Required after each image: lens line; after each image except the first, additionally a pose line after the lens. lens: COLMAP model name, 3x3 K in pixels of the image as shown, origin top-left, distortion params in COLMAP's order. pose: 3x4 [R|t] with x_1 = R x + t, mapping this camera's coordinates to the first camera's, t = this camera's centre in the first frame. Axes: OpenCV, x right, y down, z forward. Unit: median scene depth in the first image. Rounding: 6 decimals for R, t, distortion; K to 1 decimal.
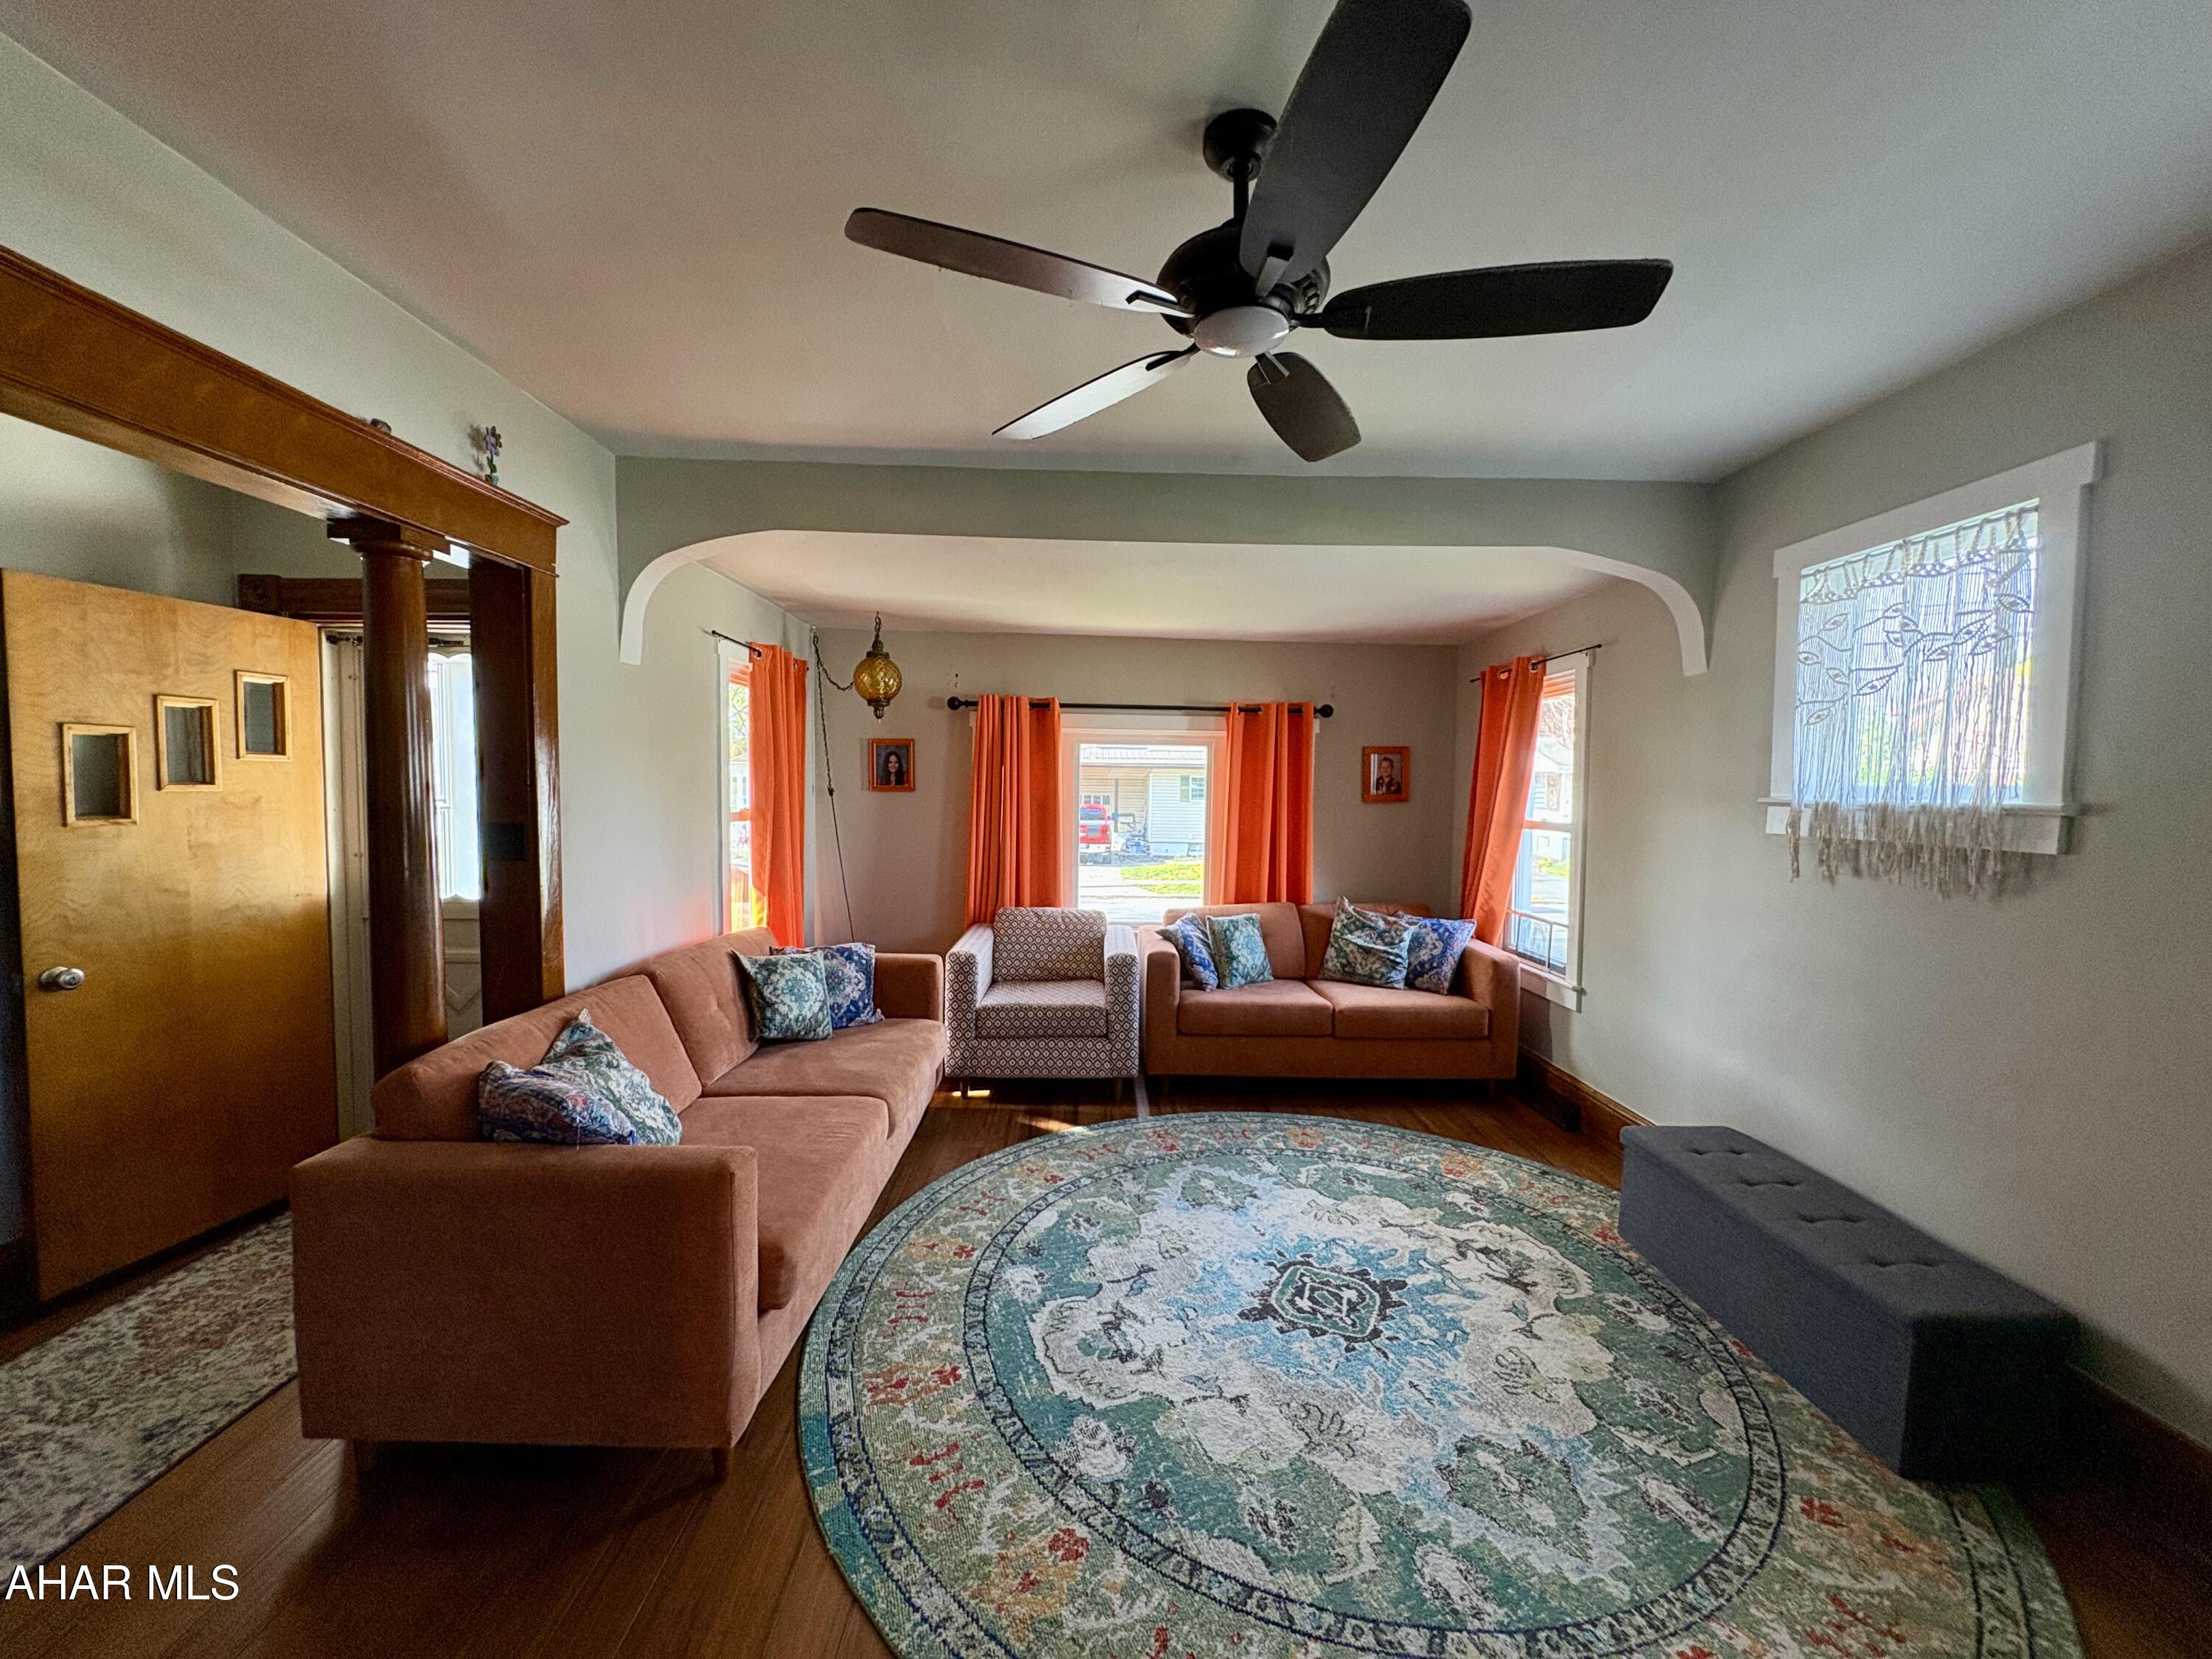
lens RADIAL K [[884.7, 0, 1109.0], [0, 884.7, 833.7], [0, 0, 1]] dist [0.002341, -0.000109]
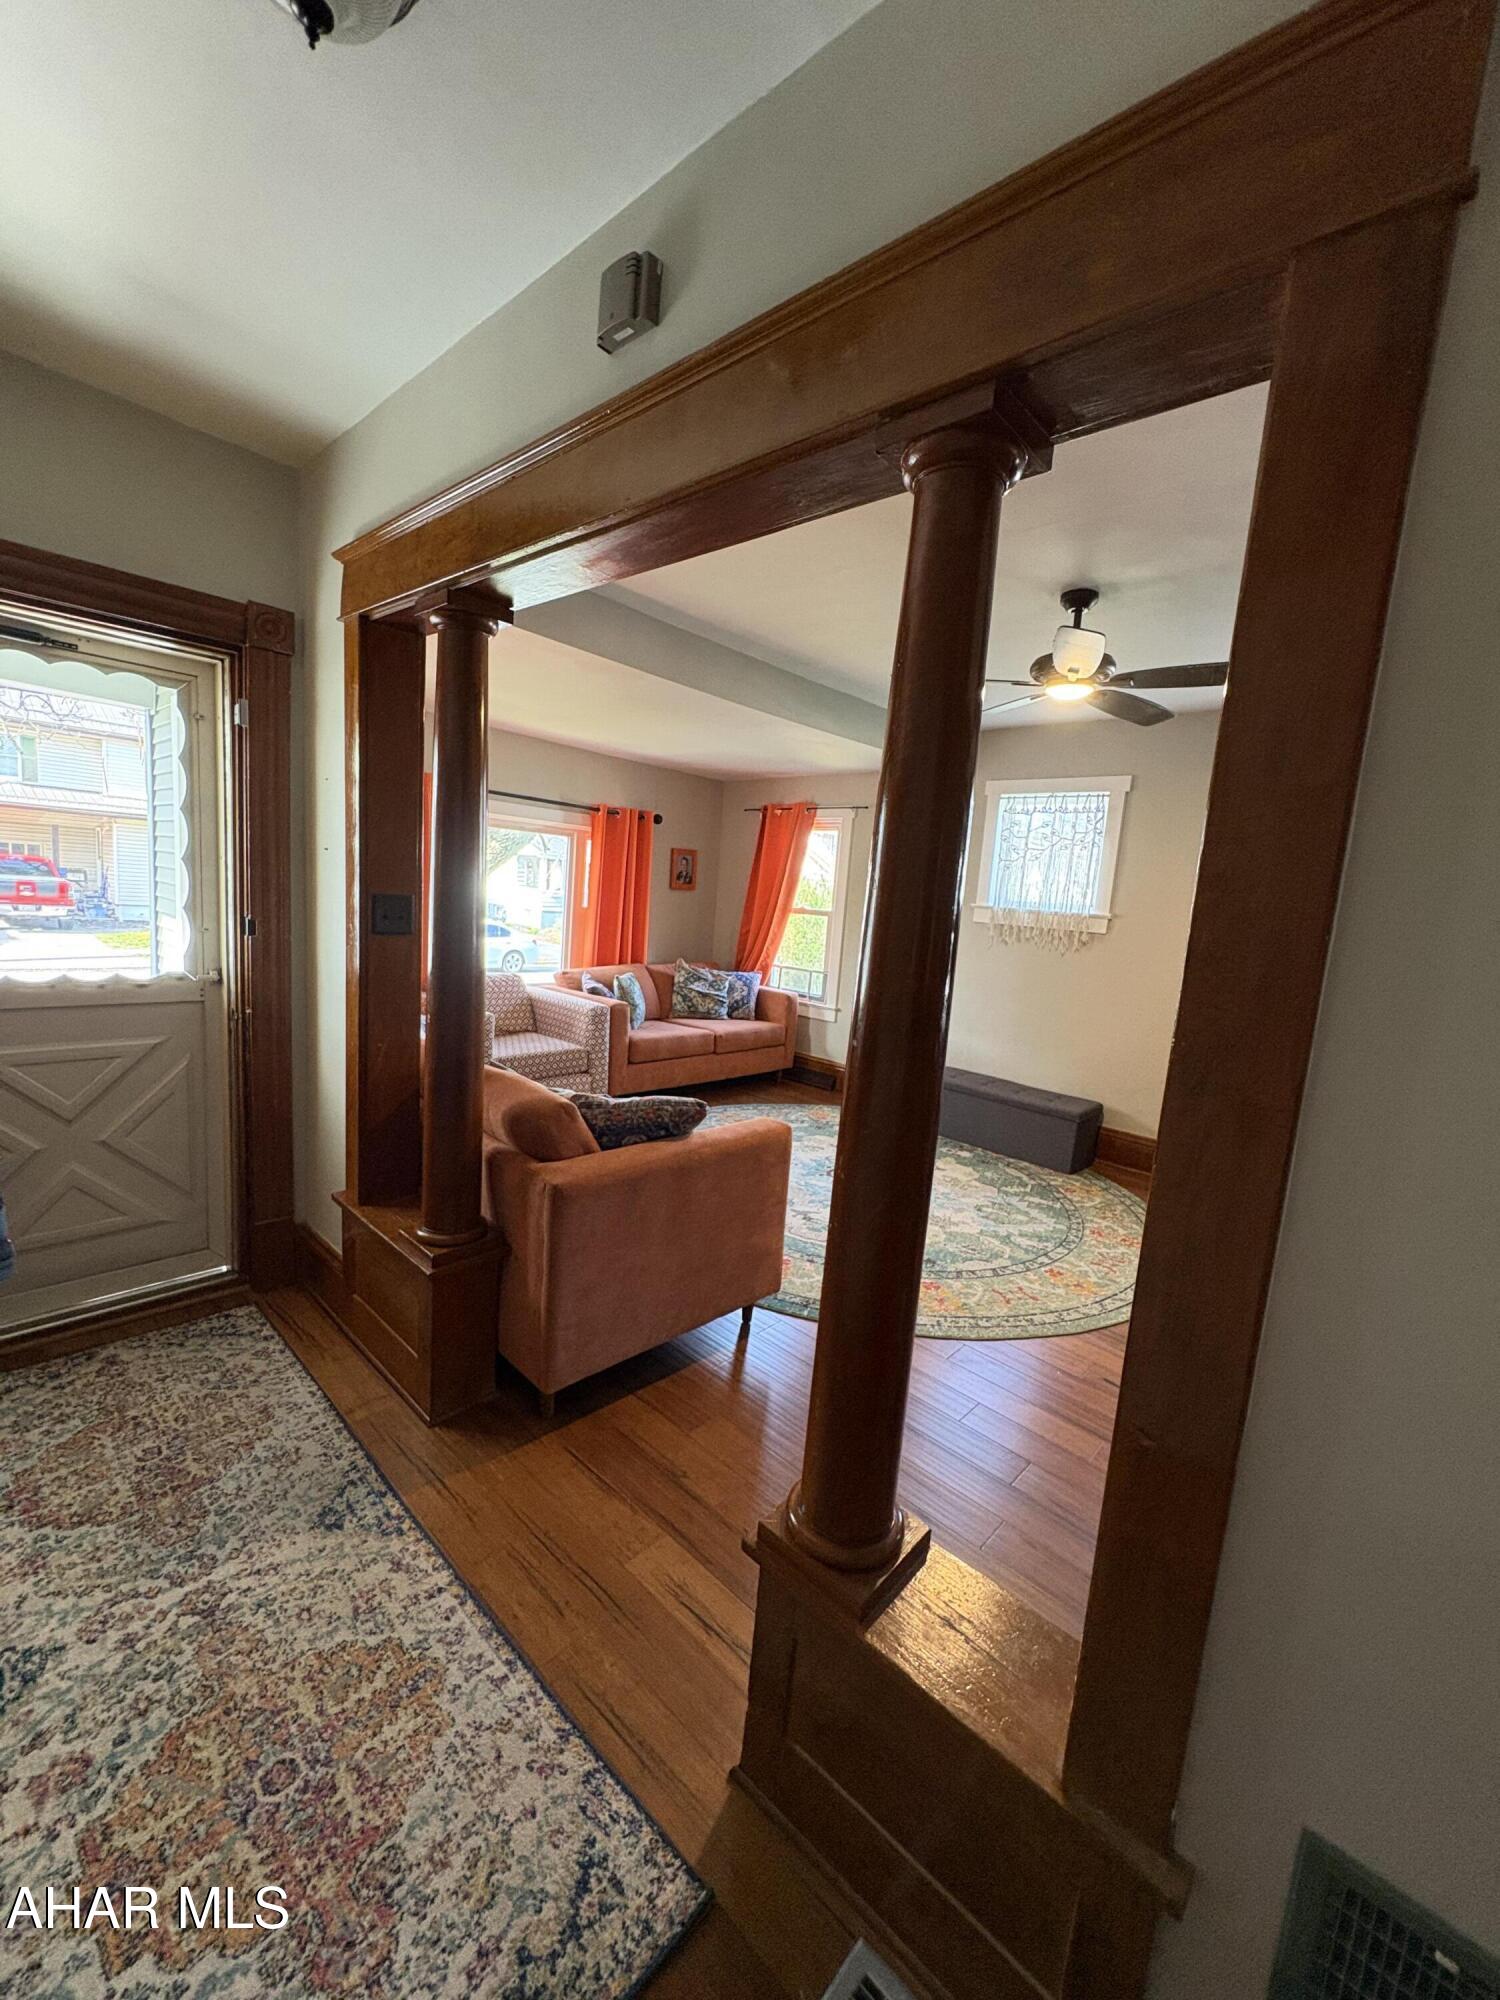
lens RADIAL K [[800.0, 0, 761.5], [0, 800.0, 1002.2], [0, 0, 1]] dist [0.002341, -0.000109]
pose [[0.687533, -0.060843, 0.723600, -0.642269], [-0.028625, 0.993438, 0.110730, -0.003387], [-0.725589, -0.096844, 0.681280, 0.051418]]
